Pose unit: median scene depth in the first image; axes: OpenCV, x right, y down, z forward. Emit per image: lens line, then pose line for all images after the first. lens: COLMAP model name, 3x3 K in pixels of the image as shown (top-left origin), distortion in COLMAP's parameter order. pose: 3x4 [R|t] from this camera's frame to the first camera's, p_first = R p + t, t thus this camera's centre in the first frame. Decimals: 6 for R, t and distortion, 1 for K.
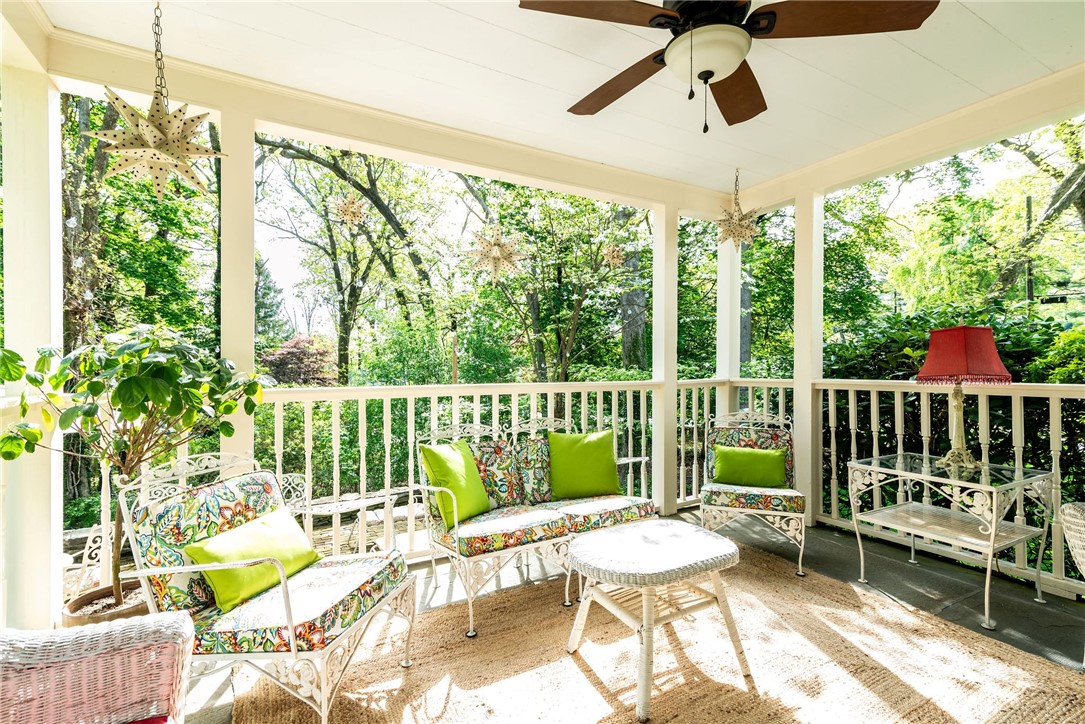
lens RADIAL K [[499.1, 0, 539.8], [0, 499.1, 352.5], [0, 0, 1]] dist [0.010921, -0.000568]
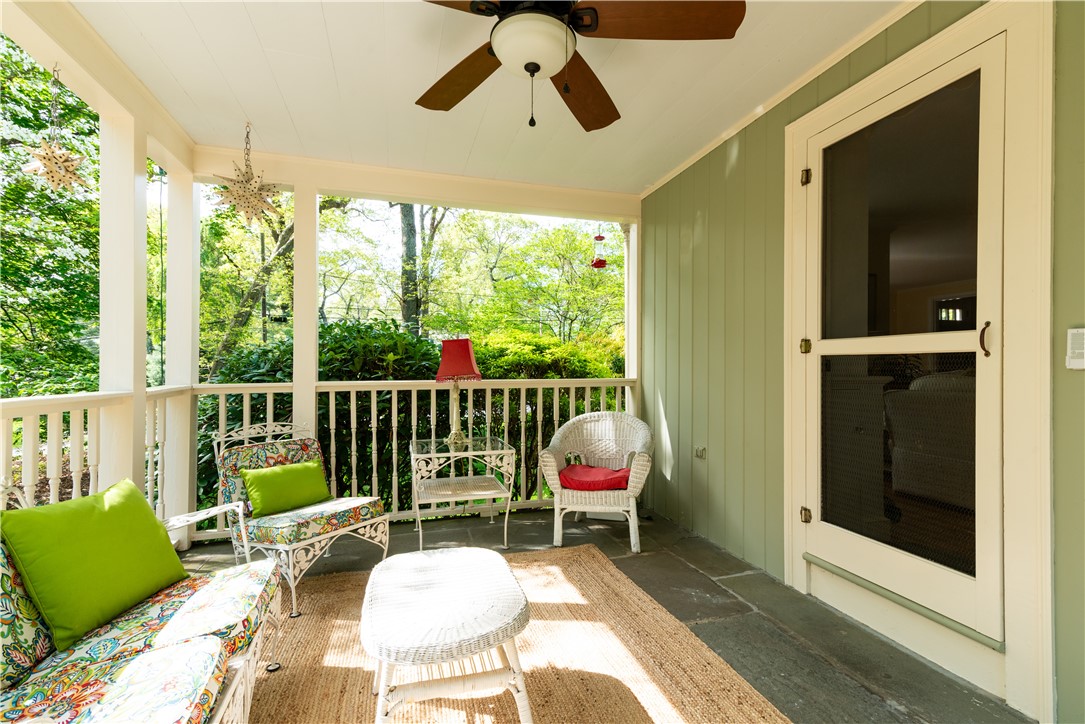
lens RADIAL K [[487.8, 0, 540.3], [0, 487.8, 358.2], [0, 0, 1]] dist [0.017151, -0.000144]
pose [[0.216355, 0.022006, 0.976067, -0.360649], [-0.021484, 0.999611, -0.017775, 0.017960], [-0.976078, -0.017124, 0.216744, 0.472789]]
